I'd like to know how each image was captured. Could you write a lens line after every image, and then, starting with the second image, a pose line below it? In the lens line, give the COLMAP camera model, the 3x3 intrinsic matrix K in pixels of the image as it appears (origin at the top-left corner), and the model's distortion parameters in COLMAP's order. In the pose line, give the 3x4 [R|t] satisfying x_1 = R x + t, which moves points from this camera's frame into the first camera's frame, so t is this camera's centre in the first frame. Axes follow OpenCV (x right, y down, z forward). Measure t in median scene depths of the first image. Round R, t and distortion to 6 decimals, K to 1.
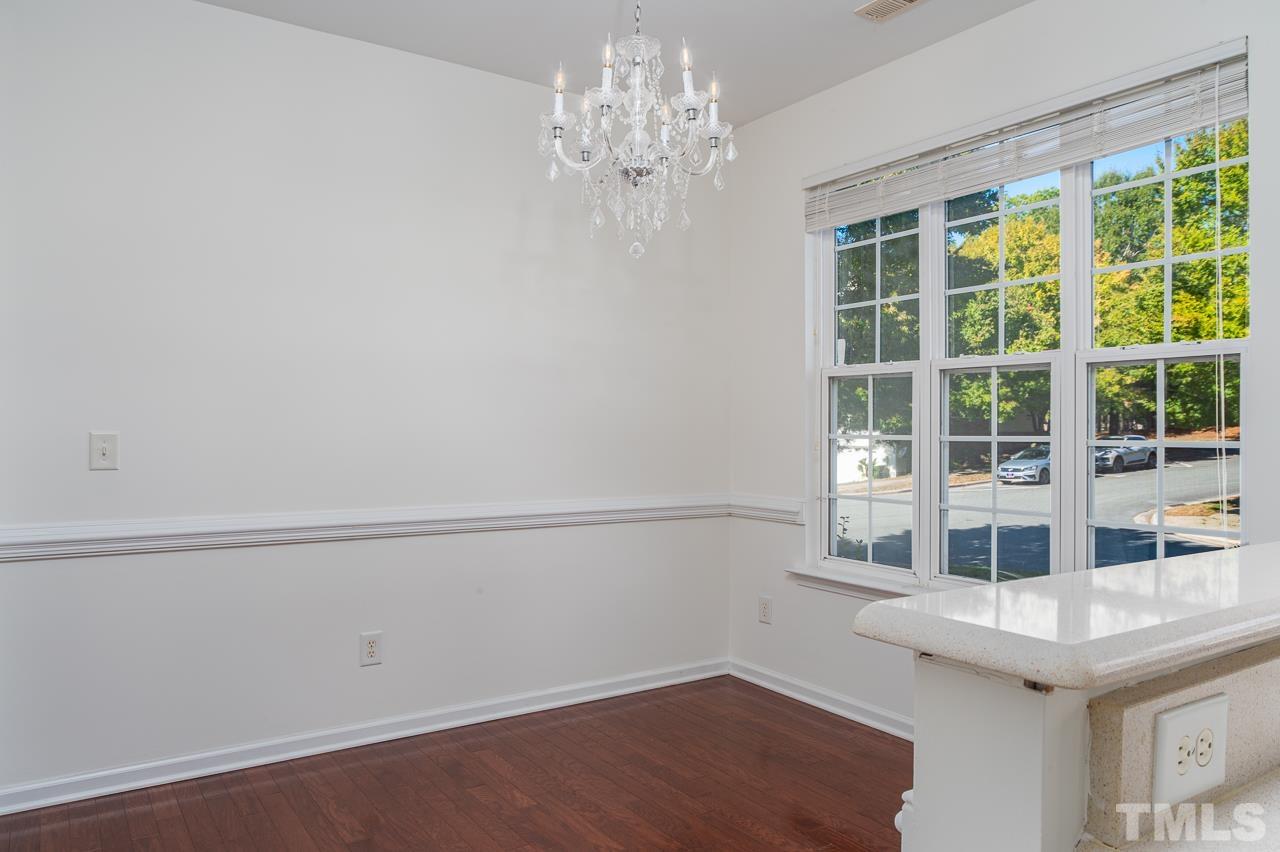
lens RADIAL K [[901.6, 0, 640.0], [0, 901.6, 426.0], [0, 0, 1]] dist [0.019522, -0.000895]
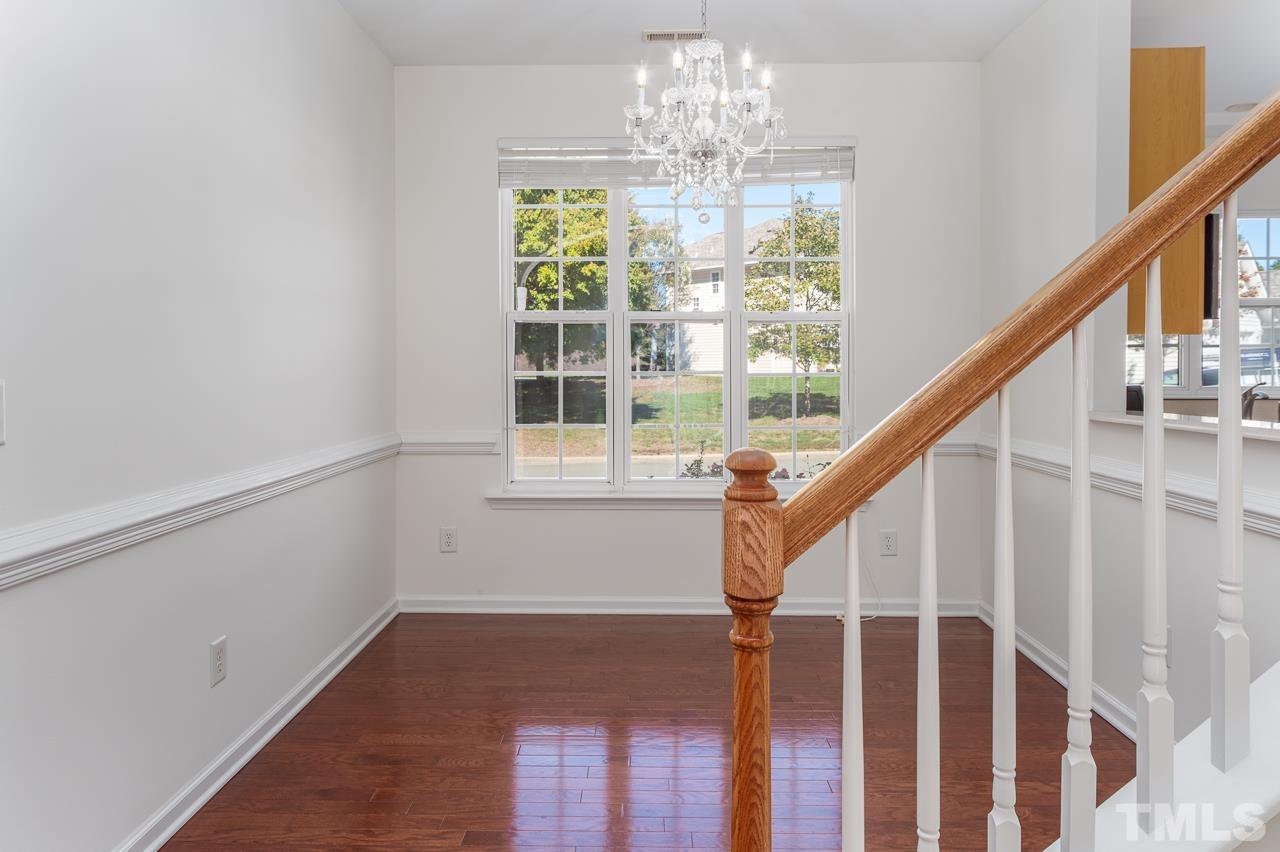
lens RADIAL K [[865.8, 0, 636.4], [0, 865.8, 362.6], [0, 0, 1]] dist [-0.006131, -0.002298]
pose [[0.573848, -0.004767, 0.818948, -0.591175], [0.005418, 0.999983, 0.002025, -0.002929], [-0.818944, 0.003275, 0.573864, 0.254949]]
